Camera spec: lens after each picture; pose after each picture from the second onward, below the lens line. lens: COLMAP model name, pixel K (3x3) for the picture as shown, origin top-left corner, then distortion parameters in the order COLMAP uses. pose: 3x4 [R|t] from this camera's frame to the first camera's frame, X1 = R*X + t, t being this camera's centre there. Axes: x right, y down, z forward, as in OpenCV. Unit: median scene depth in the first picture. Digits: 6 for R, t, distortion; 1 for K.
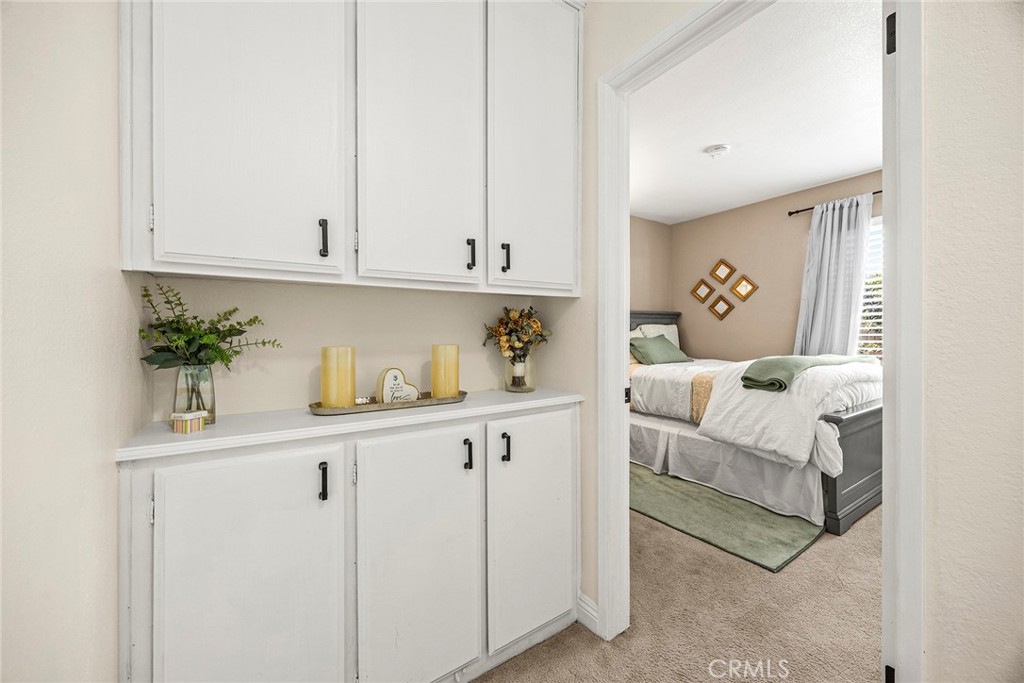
lens RADIAL K [[393.1, 0, 509.7], [0, 393.1, 342.9], [0, 0, 1]] dist [-0.002712, 0.001336]
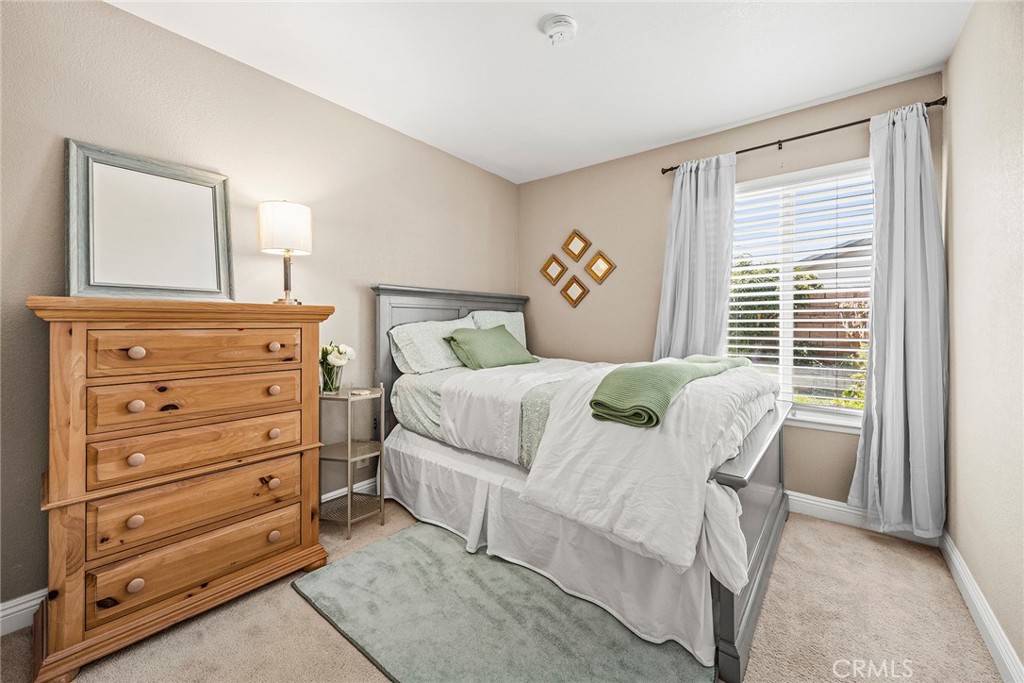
lens RADIAL K [[393.1, 0, 516.5], [0, 393.1, 324.1], [0, 0, 1]] dist [-0.002712, 0.001336]
pose [[0.950156, 0.016228, 0.311353, 0.255383], [-0.010290, 0.999733, -0.020707, -0.010759], [-0.311606, 0.016472, 0.950069, 0.403410]]
